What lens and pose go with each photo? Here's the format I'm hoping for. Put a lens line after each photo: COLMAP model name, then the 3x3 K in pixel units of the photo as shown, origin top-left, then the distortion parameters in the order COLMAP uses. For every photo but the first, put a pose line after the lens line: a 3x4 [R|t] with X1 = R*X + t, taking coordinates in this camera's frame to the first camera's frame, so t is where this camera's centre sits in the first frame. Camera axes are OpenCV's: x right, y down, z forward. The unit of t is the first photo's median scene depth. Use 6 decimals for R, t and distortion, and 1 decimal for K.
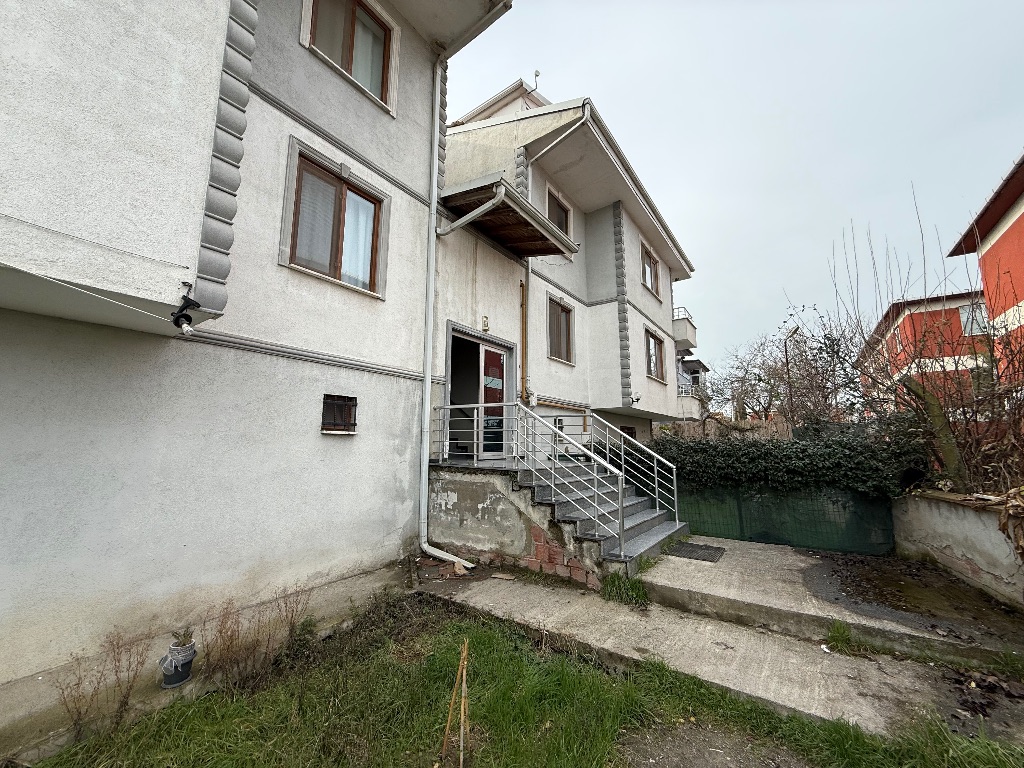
lens RADIAL K [[403.3, 0, 512.0], [0, 403.3, 384.0], [0, 0, 1]] dist [-0.001778, 0.000097]
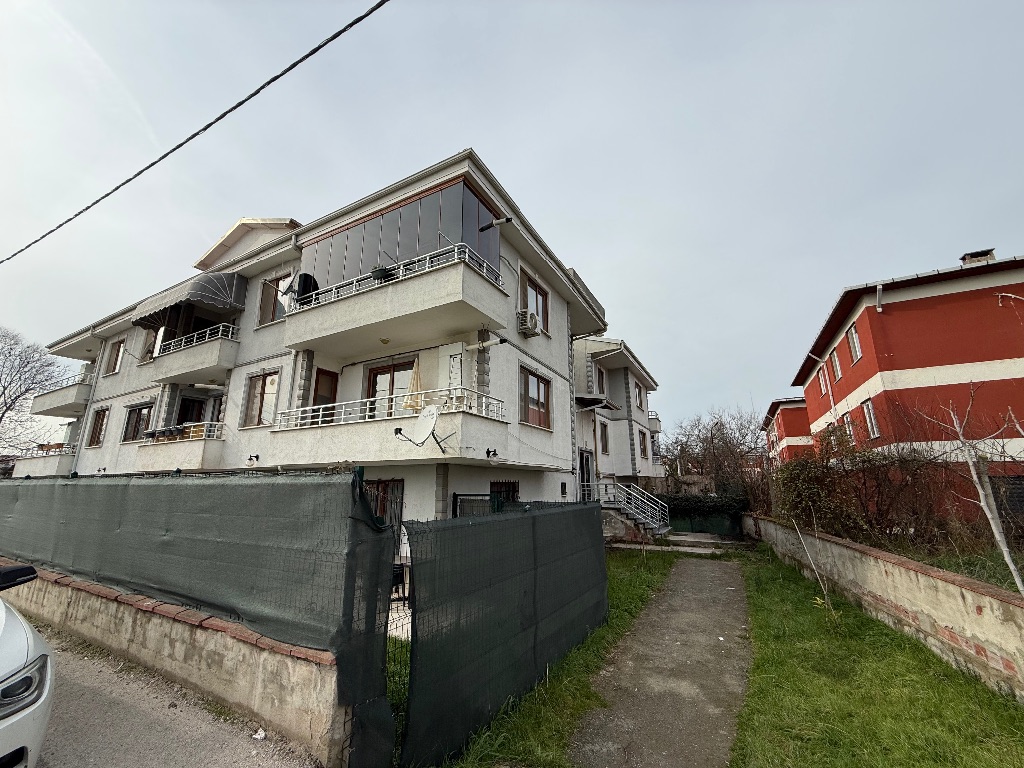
lens RADIAL K [[409.2, 0, 524.9], [0, 409.2, 383.2], [0, 0, 1]] dist [-0.001021, -0.000011]
pose [[0.988558, 0.028882, 0.148052, -0.593753], [-0.013322, 0.994380, -0.105028, -0.188127], [-0.150254, 0.101854, 0.983387, -0.994173]]
